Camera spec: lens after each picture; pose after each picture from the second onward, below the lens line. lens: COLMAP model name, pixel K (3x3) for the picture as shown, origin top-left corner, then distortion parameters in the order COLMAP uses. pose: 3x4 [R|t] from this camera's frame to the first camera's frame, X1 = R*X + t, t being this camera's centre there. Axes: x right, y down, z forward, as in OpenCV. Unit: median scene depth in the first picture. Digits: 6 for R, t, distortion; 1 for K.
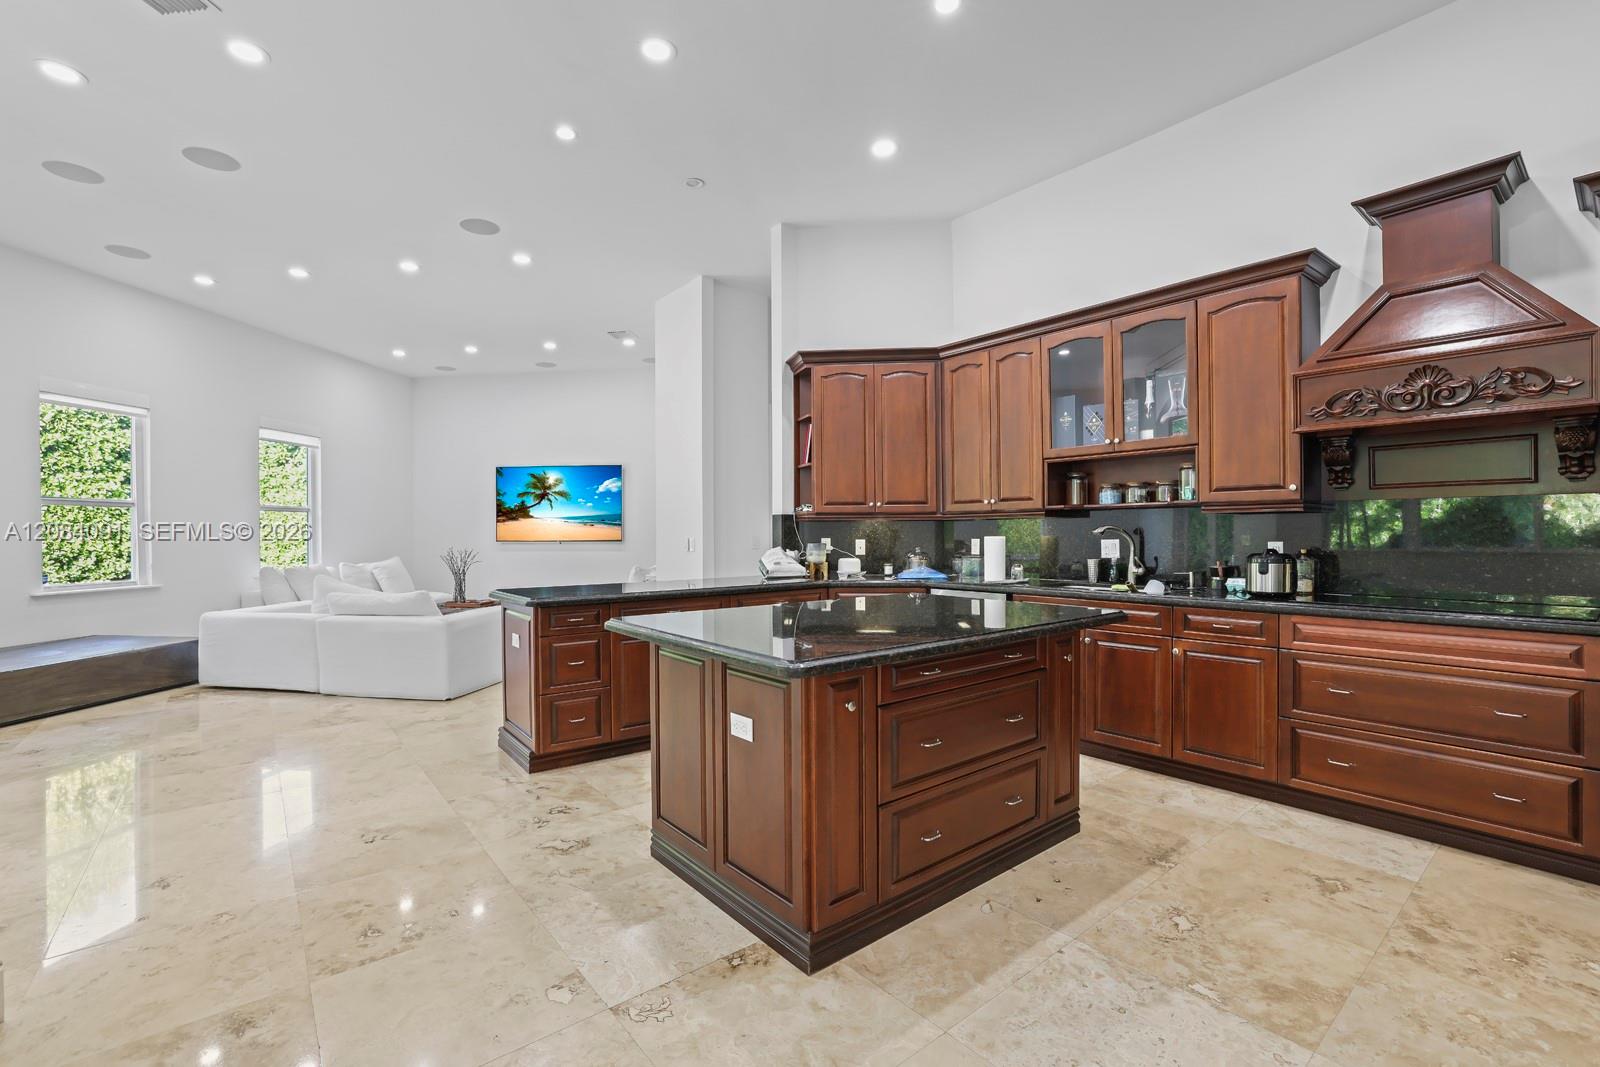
lens RADIAL K [[682.9, 0, 800.0], [0, 682.9, 533.5], [0, 0, 1]] dist [-0.001432, 0.000477]
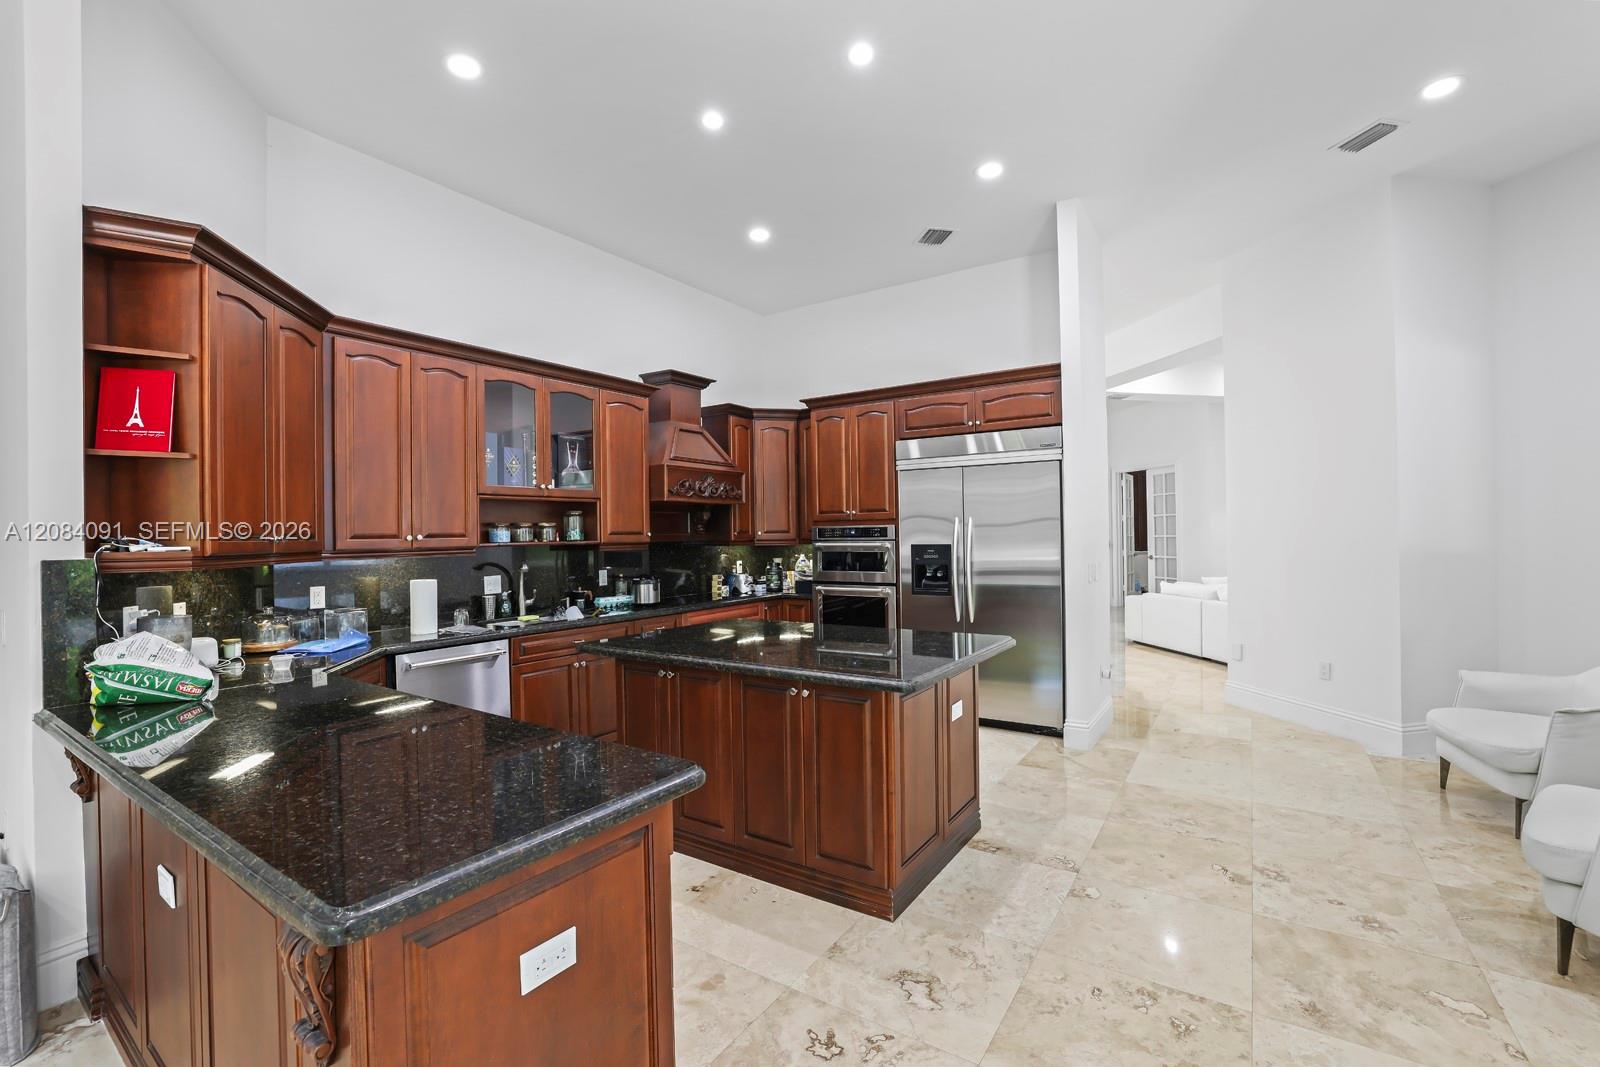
lens RADIAL K [[707.2, 0, 765.0], [0, 707.2, 538.9], [0, 0, 1]] dist [-0.036786, -0.000073]
pose [[-0.272400, 0.014766, 0.962071, -0.971058], [0.027560, 0.999592, -0.007539, -0.039767], [-0.961789, 0.024461, -0.272696, 1.259860]]
